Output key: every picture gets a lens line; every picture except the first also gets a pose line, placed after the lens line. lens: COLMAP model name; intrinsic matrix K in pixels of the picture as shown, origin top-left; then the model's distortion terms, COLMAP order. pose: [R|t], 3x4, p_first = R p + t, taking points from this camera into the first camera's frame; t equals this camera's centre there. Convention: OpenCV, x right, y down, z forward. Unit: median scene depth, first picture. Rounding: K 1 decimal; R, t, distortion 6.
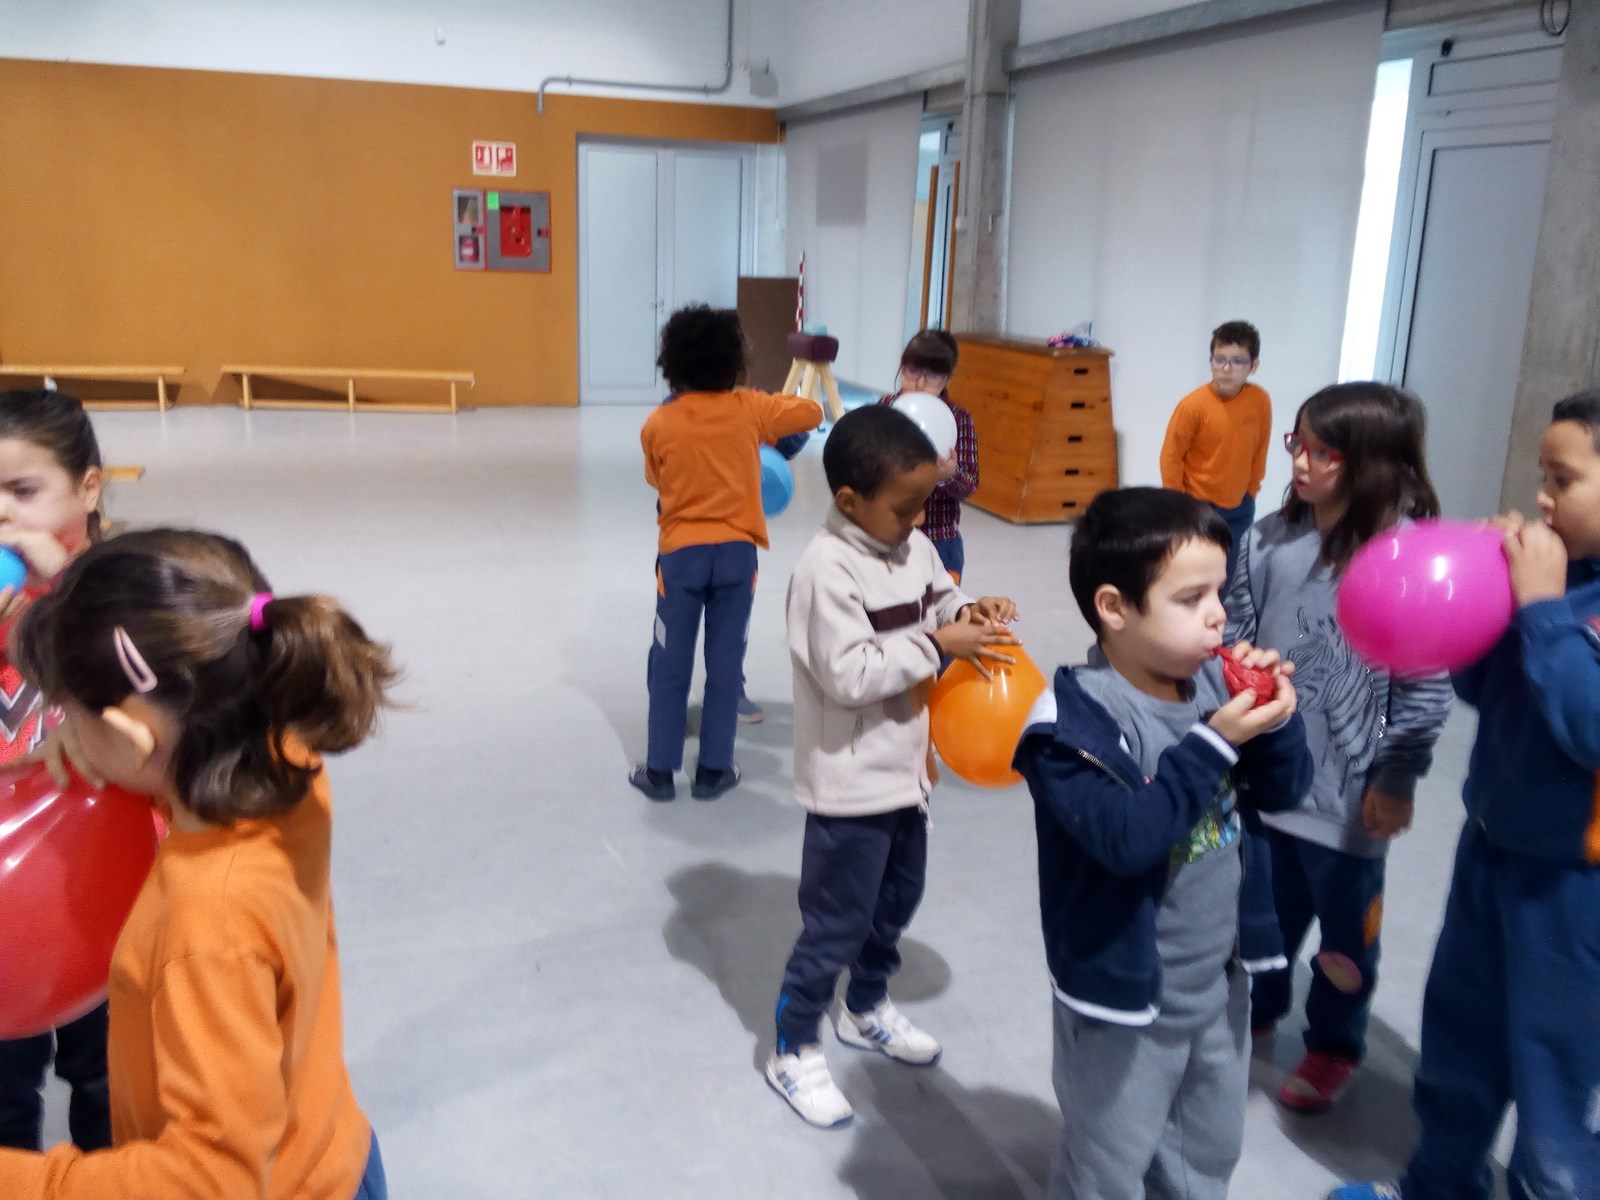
lens RADIAL K [[1415.6, 0, 809.0], [0, 1415.6, 599.6], [0, 0, 1]] dist [0.049152, -0.047451]
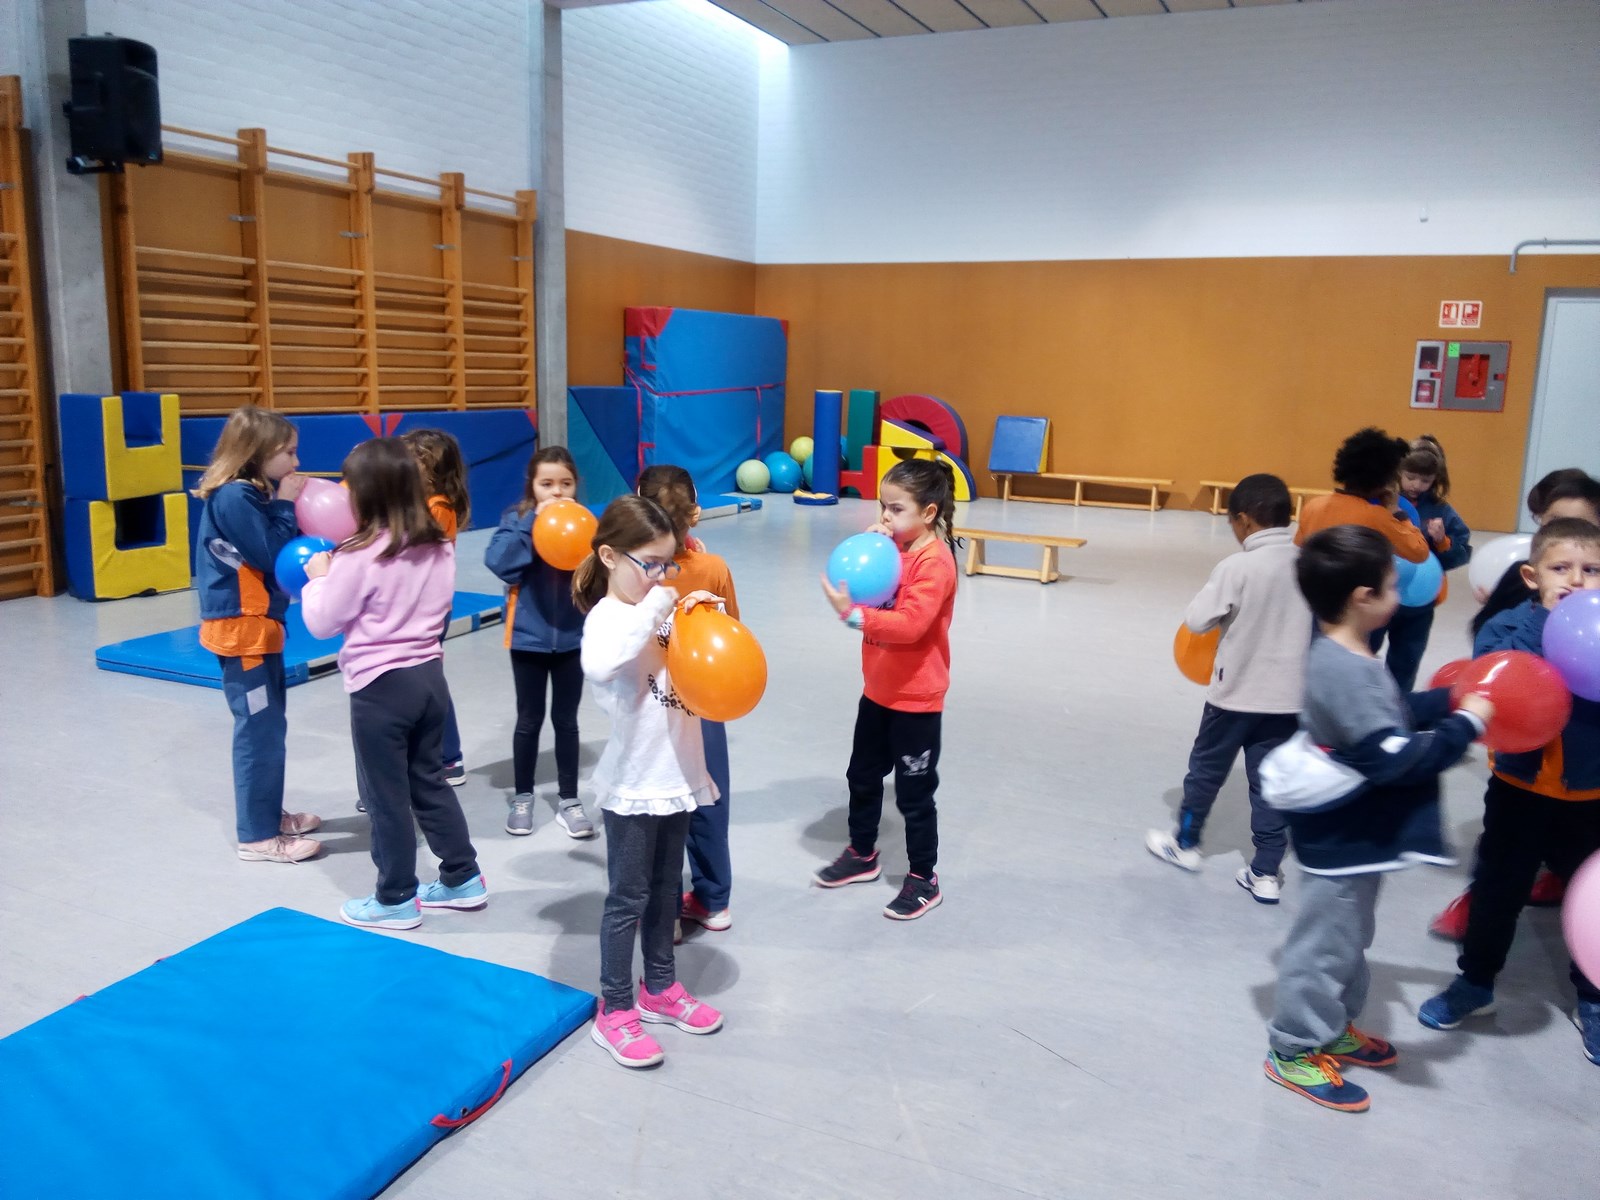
lens RADIAL K [[1259.5, 0, 789.0], [0, 1259.5, 598.2], [0, 0, 1]] dist [0.081270, -0.125090]
pose [[0.716967, 0.114838, -0.687583, 0.125546], [-0.170118, 0.985340, -0.012819, 0.020660], [0.676032, 0.126161, 0.725992, -0.081642]]
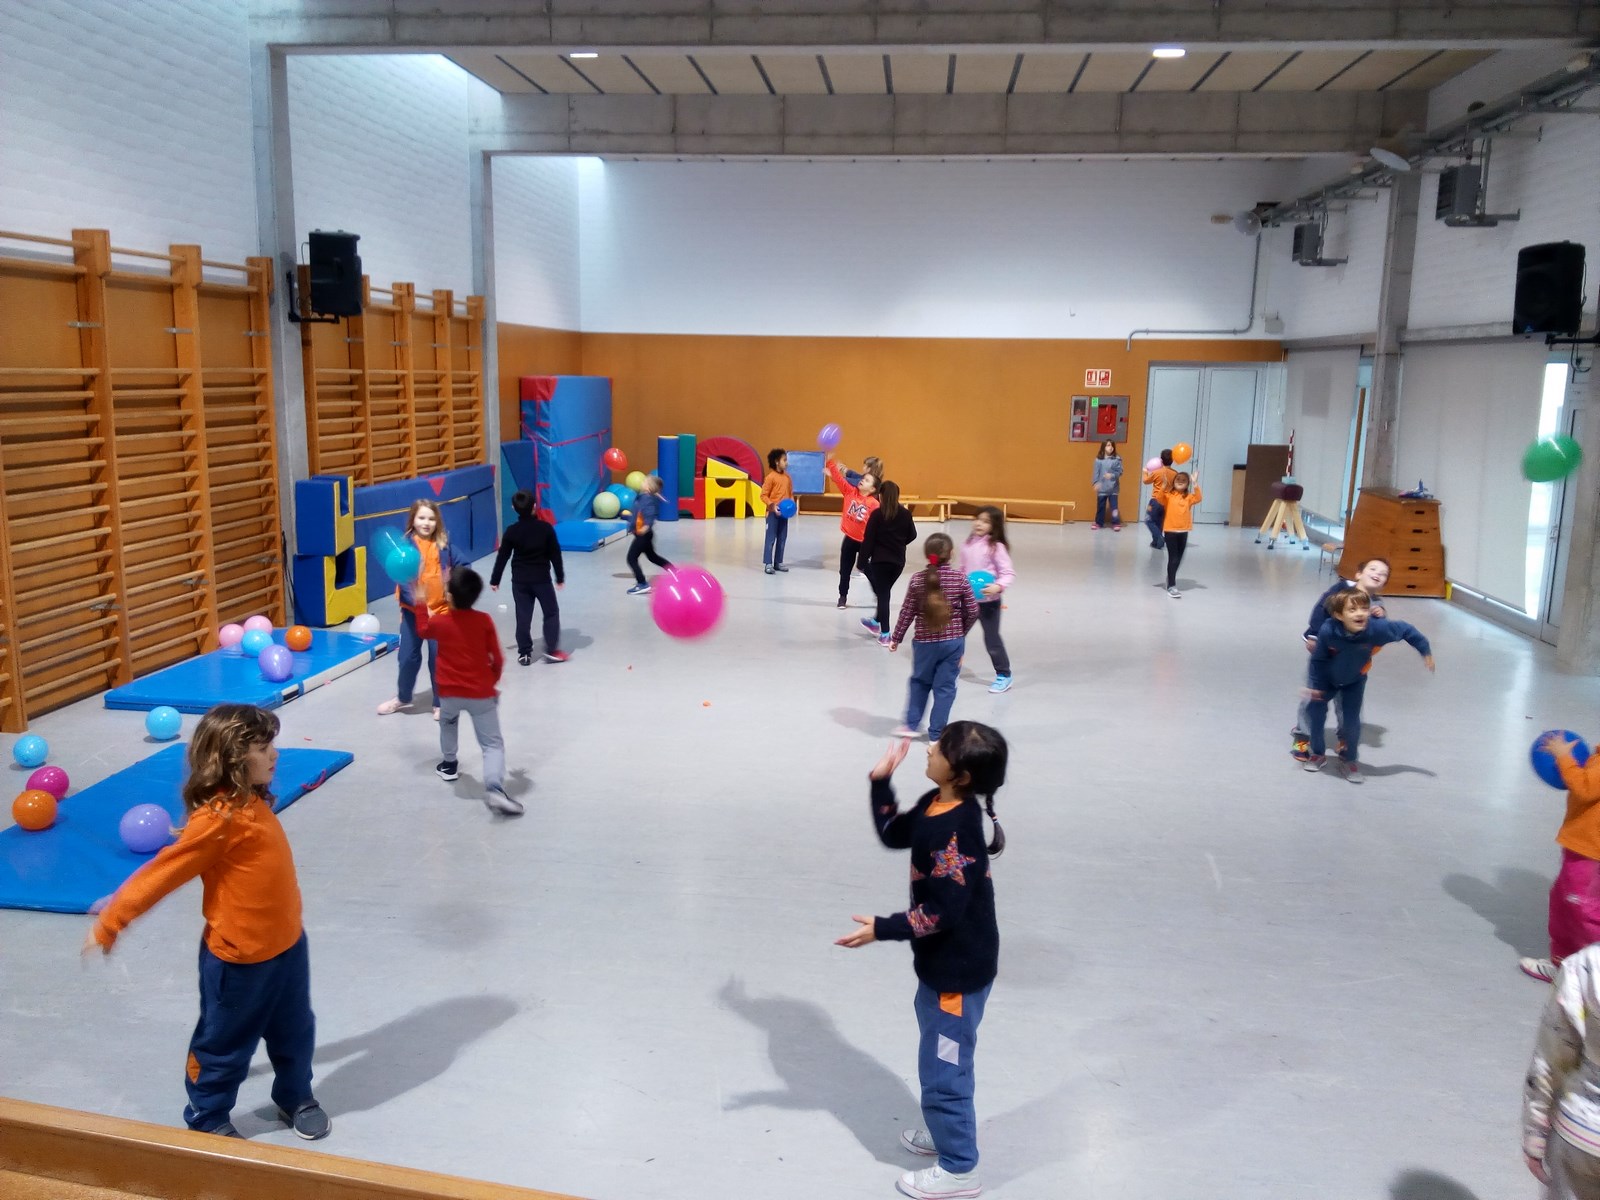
lens RADIAL K [[1259.5, 0, 784.6], [0, 1259.5, 596.5], [0, 0, 1]] dist [0.081270, -0.125090]
pose [[0.901736, 0.058616, -0.428295, 0.107699], [-0.091170, 0.994267, -0.055876, 0.070811], [0.422564, 0.089433, 0.901910, -0.513146]]
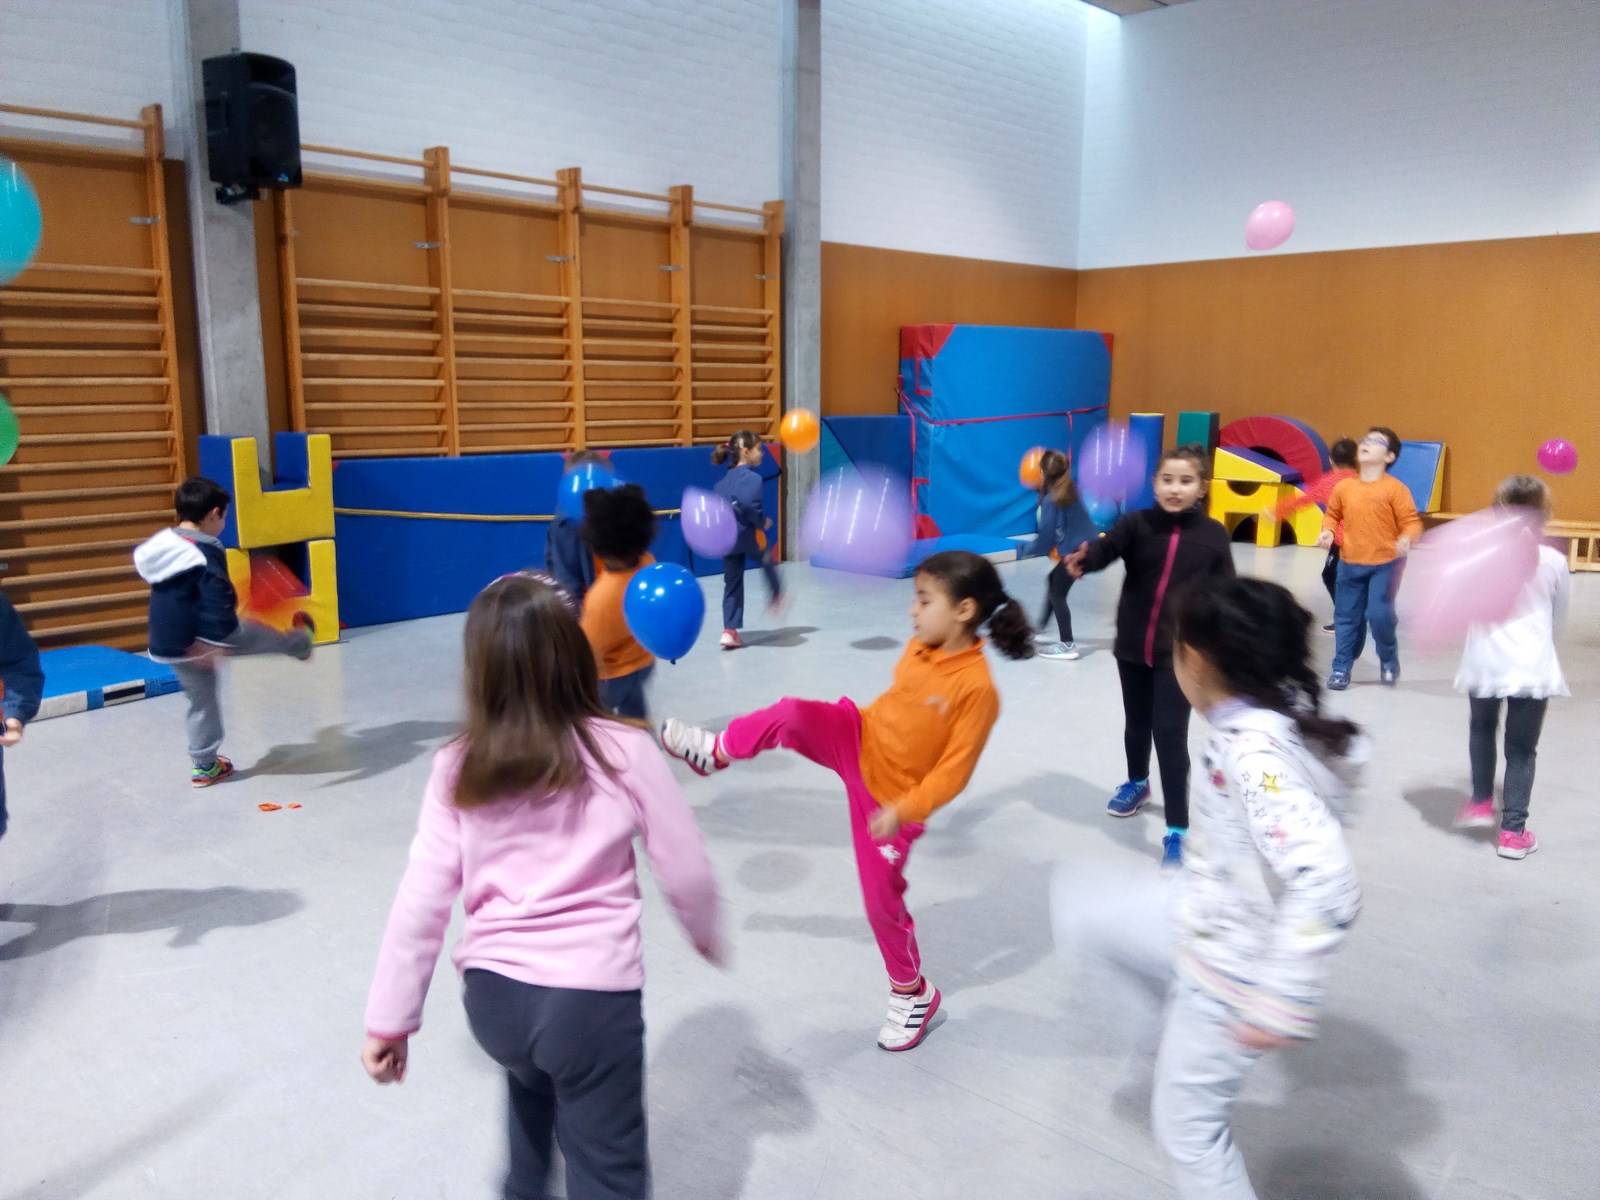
lens RADIAL K [[1259.5, 0, 785.6], [0, 1259.5, 596.2], [0, 0, 1]] dist [0.081270, -0.125090]
pose [[0.452882, 0.114023, -0.884249, 0.085306], [-0.198139, 0.979858, 0.024871, -0.020215], [0.869275, 0.163941, 0.466353, 0.088023]]
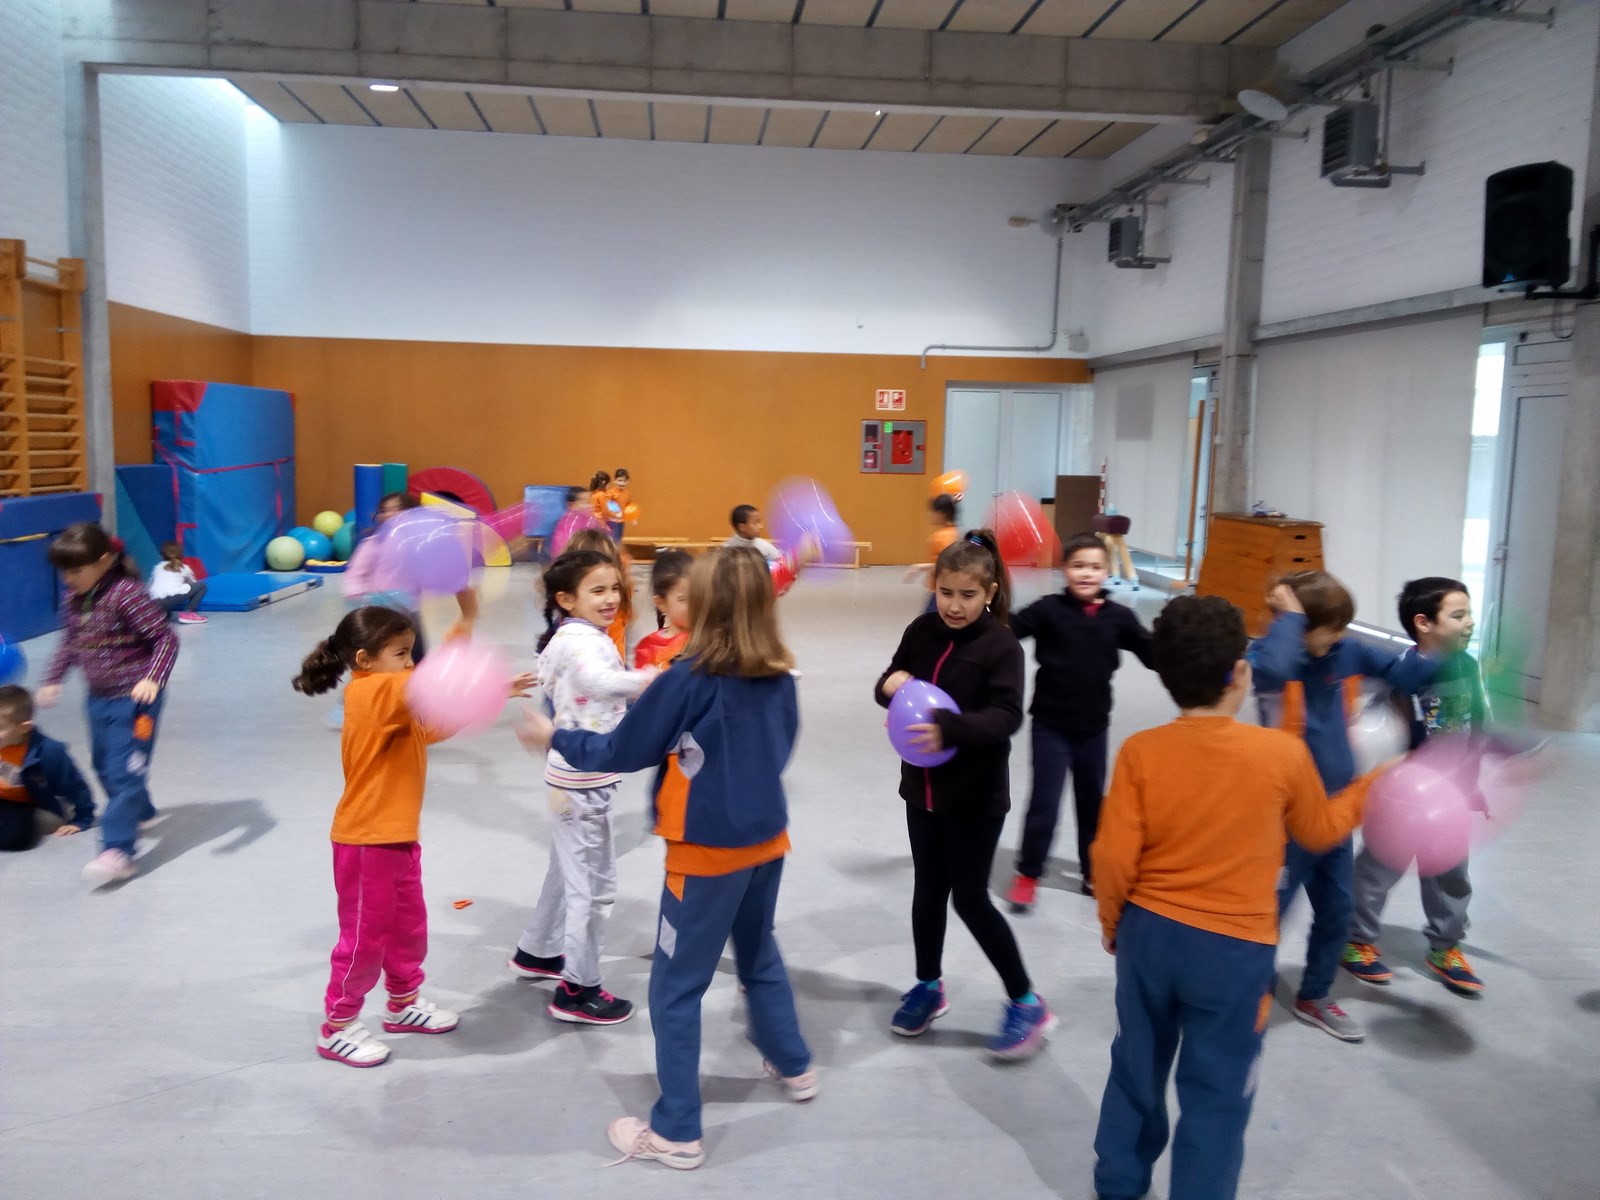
lens RADIAL K [[1259.5, 0, 792.6], [0, 1259.5, 589.1], [0, 0, 1]] dist [0.081270, -0.125090]
pose [[0.970842, 0.014663, -0.239273, -0.003414], [-0.046199, 0.990861, -0.126729, 0.056789], [0.235228, 0.134088, 0.962647, -0.262820]]
